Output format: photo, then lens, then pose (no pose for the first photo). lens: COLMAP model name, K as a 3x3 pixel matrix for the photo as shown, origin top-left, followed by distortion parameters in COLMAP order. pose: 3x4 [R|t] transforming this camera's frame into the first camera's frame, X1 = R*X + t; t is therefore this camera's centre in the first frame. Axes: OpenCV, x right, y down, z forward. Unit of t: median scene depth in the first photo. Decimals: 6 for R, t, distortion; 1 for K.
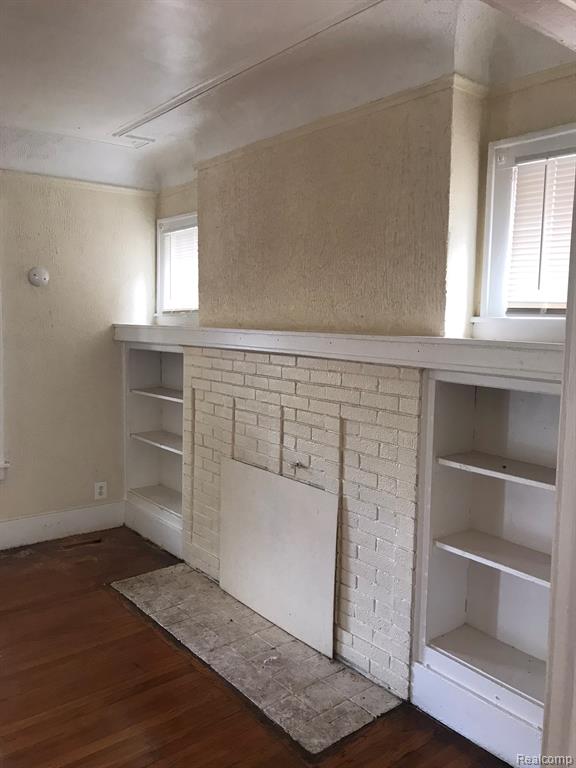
lens RADIAL K [[630.0, 0, 293.8], [0, 630.0, 380.7], [0, 0, 1]] dist [0.029567, -0.044263]
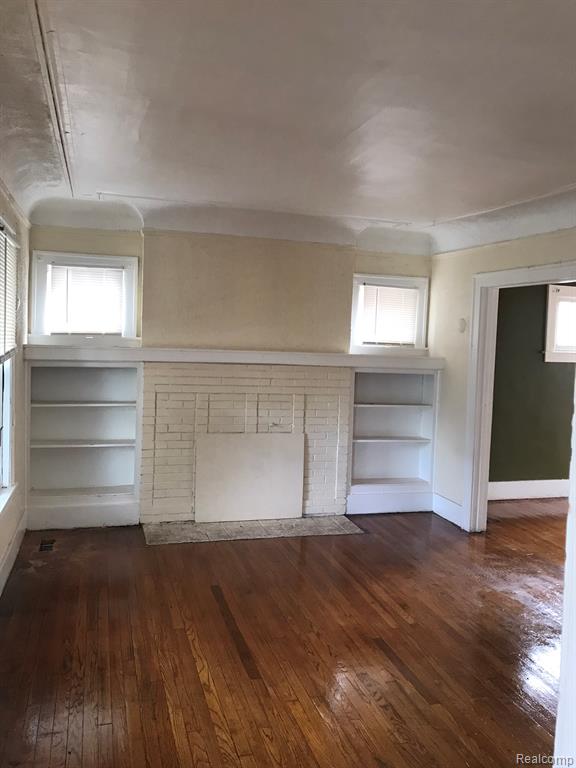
lens RADIAL K [[630.0, 0, 285.8], [0, 630.0, 379.7], [0, 0, 1]] dist [0.029567, -0.044263]
pose [[0.373024, -0.057213, 0.926056, -1.290350], [0.063966, 0.997308, 0.035849, -0.045228], [-0.925614, 0.045863, 0.375680, 0.213855]]
